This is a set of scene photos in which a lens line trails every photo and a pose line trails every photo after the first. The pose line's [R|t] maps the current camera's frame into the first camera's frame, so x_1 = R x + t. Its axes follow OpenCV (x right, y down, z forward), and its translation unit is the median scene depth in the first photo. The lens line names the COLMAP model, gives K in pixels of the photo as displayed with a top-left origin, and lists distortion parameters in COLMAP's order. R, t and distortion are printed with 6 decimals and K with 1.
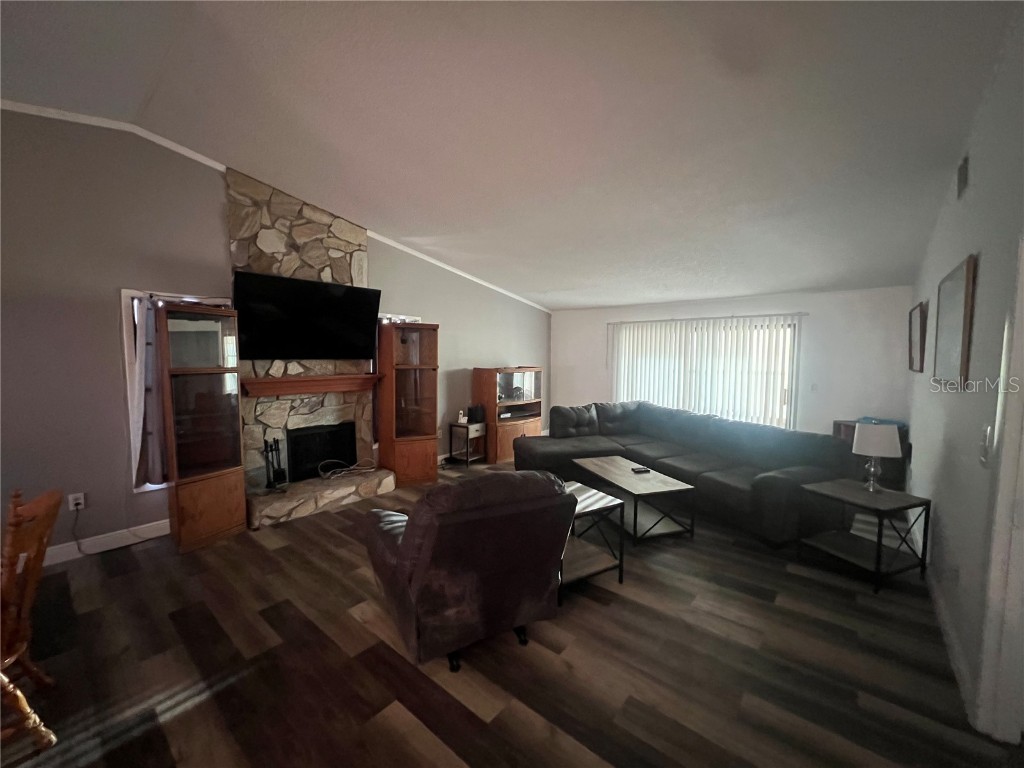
lens RADIAL K [[408.8, 0, 516.2], [0, 408.8, 383.8], [0, 0, 1]] dist [-0.000574, -0.000381]
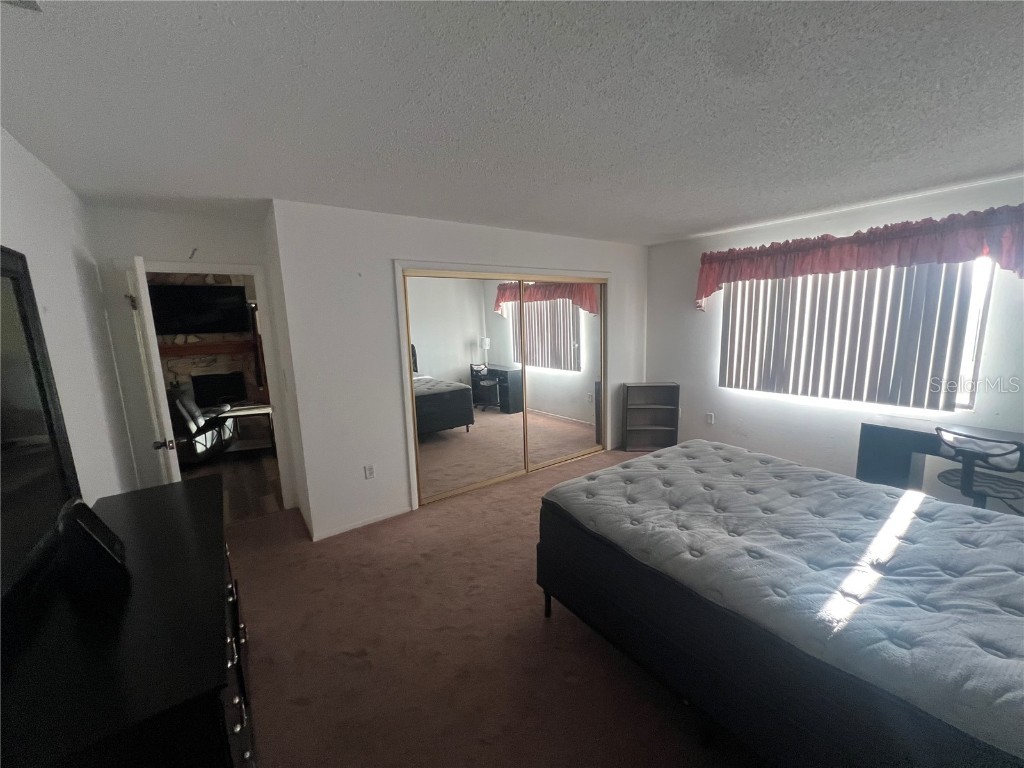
lens RADIAL K [[408.8, 0, 516.2], [0, 408.8, 383.8], [0, 0, 1]] dist [-0.000574, -0.000381]
pose [[0.968707, 0.000405, -0.248208, 1.140265], [0.021843, 0.995980, 0.086875, 0.027283], [0.247245, -0.089578, 0.964803, -0.281689]]
